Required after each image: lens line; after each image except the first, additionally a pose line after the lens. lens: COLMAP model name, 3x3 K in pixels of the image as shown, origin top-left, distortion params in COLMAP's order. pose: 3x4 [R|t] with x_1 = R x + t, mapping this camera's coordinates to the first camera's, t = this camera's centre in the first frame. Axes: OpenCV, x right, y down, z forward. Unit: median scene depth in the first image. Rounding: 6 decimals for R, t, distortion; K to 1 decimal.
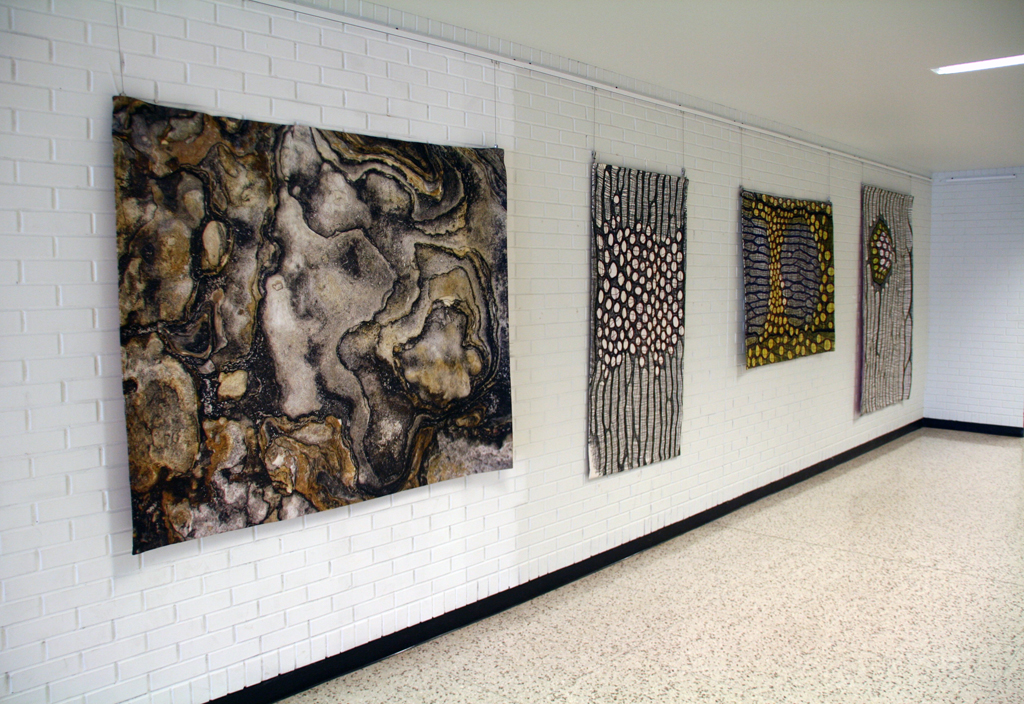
lens RADIAL K [[890.2, 0, 512.0], [0, 890.2, 351.3], [0, 0, 1]] dist [-0.143749, 0.000994]
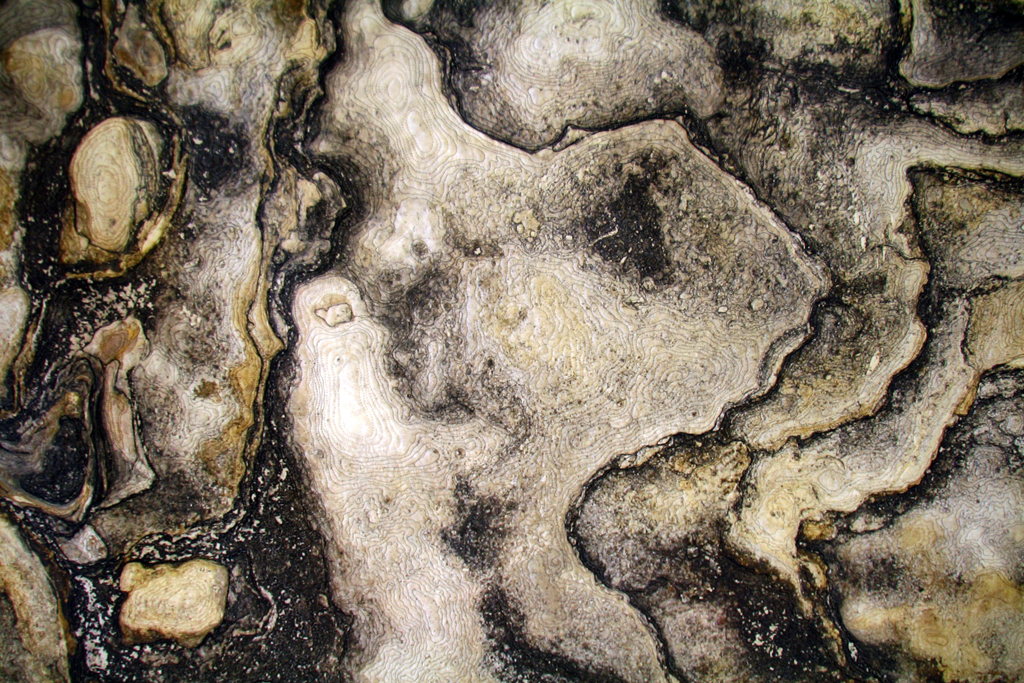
lens RADIAL K [[848.0, 0, 511.3], [0, 848.0, 338.2], [0, 0, 1]] dist [-0.140317, 0.072396]
pose [[0.681924, 0.061667, -0.728819, -0.002721], [-0.058866, 0.997834, 0.029351, -0.071192], [0.729050, 0.022888, 0.684077, 0.772598]]
